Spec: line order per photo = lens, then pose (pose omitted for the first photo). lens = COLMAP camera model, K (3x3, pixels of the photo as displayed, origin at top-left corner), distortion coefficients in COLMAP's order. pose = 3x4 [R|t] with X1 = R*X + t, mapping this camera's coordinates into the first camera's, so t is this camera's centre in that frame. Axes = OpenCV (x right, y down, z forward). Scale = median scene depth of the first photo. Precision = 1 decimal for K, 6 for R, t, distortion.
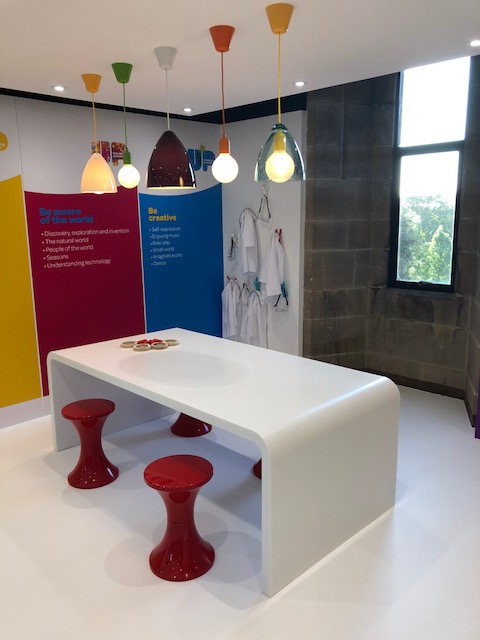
lens RADIAL K [[526.1, 0, 242.3], [0, 526.1, 323.2], [0, 0, 1]] dist [0.045022, -0.046308]
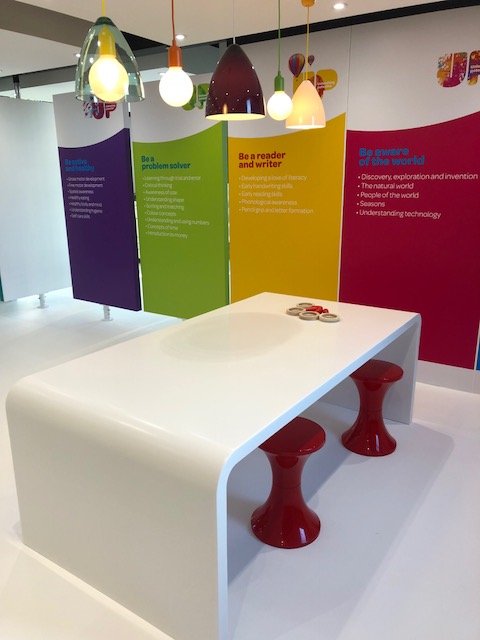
lens RADIAL K [[526.1, 0, 233.5], [0, 526.1, 326.4], [0, 0, 1]] dist [0.045022, -0.046308]
pose [[0.192398, 0.291817, -0.936924, 0.462584], [-0.191917, 0.947514, 0.255705, -0.101583], [0.962367, 0.130615, 0.238304, 0.529694]]
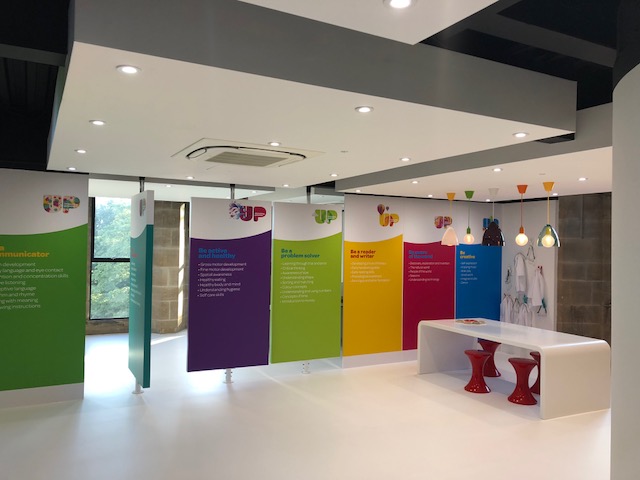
lens RADIAL K [[526.1, 0, 323.9], [0, 526.1, 236.1], [0, 0, 1]] dist [0.045022, -0.046308]
pose [[0.956460, 0.026784, -0.290633, -0.105128], [-0.090926, 0.973569, -0.209512, 0.147161], [0.277340, 0.226816, 0.933615, -0.800963]]
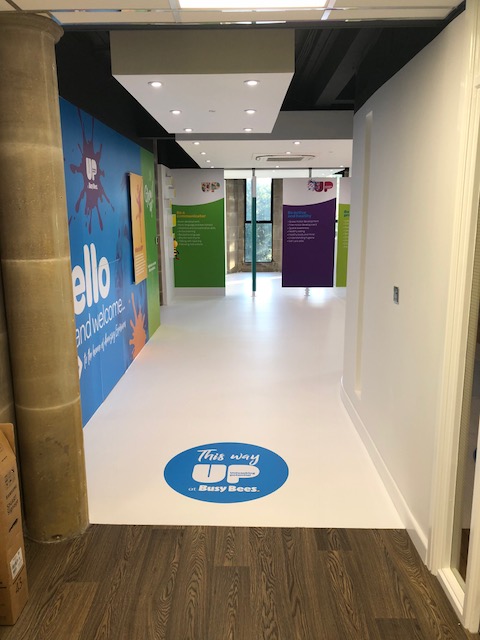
lens RADIAL K [[526.1, 0, 242.2], [0, 526.1, 335.9], [0, 0, 1]] dist [0.045022, -0.046308]
pose [[0.705238, 0.176732, -0.686590, 0.651683], [-0.151321, 0.983638, 0.097763, 0.244789], [0.692634, 0.034950, 0.720442, -1.298323]]
